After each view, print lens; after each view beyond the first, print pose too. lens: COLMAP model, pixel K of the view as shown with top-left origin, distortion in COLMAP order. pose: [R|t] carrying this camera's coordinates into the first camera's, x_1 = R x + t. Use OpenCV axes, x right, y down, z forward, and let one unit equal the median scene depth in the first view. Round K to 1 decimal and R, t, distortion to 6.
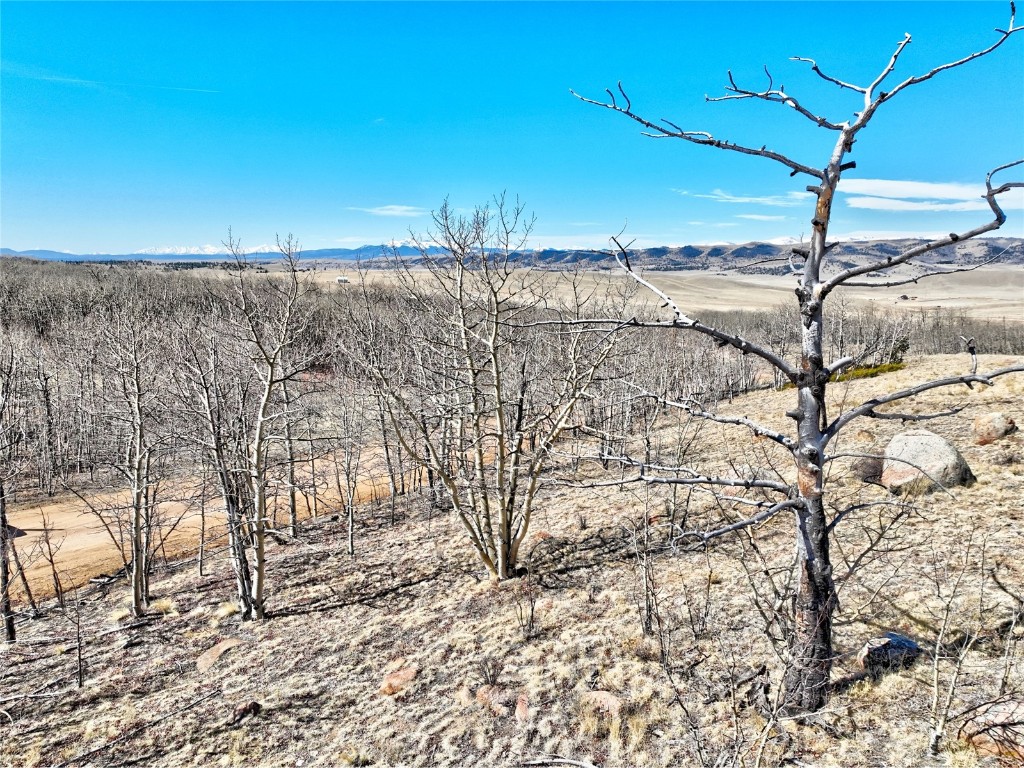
lens RADIAL K [[723.6, 0, 512.0], [0, 723.6, 384.0], [0, 0, 1]] dist [0.004374, 0.005007]
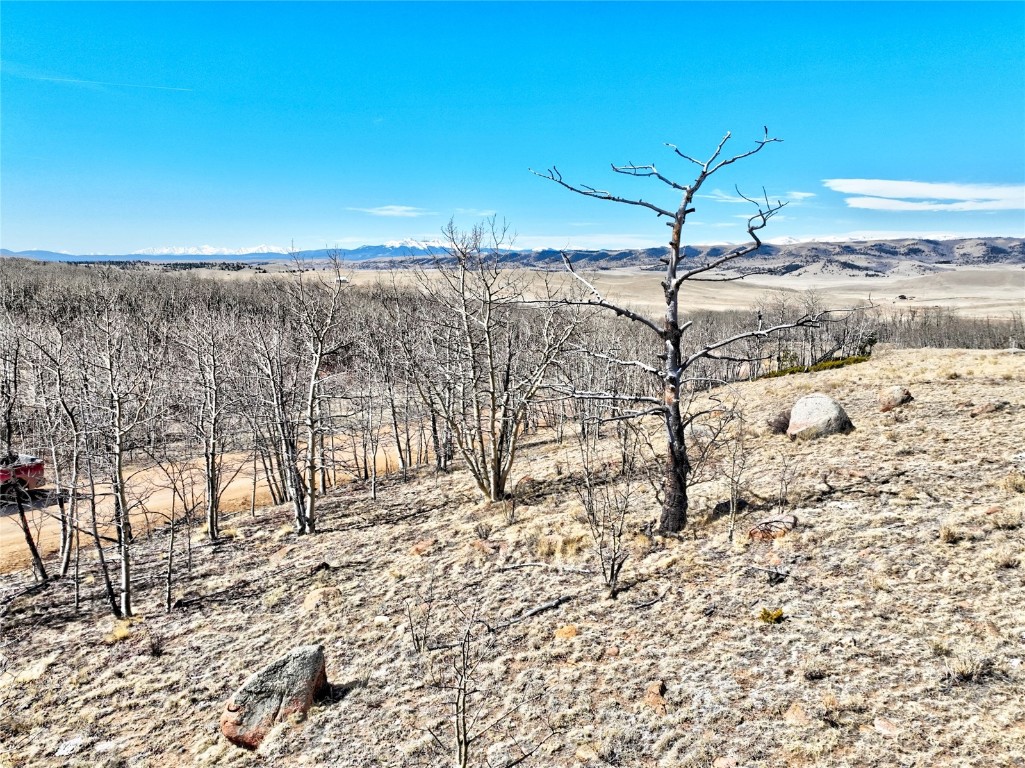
lens RADIAL K [[724.4, 0, 512.5], [0, 724.4, 384.0], [0, 0, 1]] dist [0.004374, 0.005007]
pose [[0.999997, -0.000974, 0.002208, 0.017663], [0.000975, 0.999999, -0.000323, 0.052410], [-0.002208, 0.000325, 0.999998, -0.339069]]
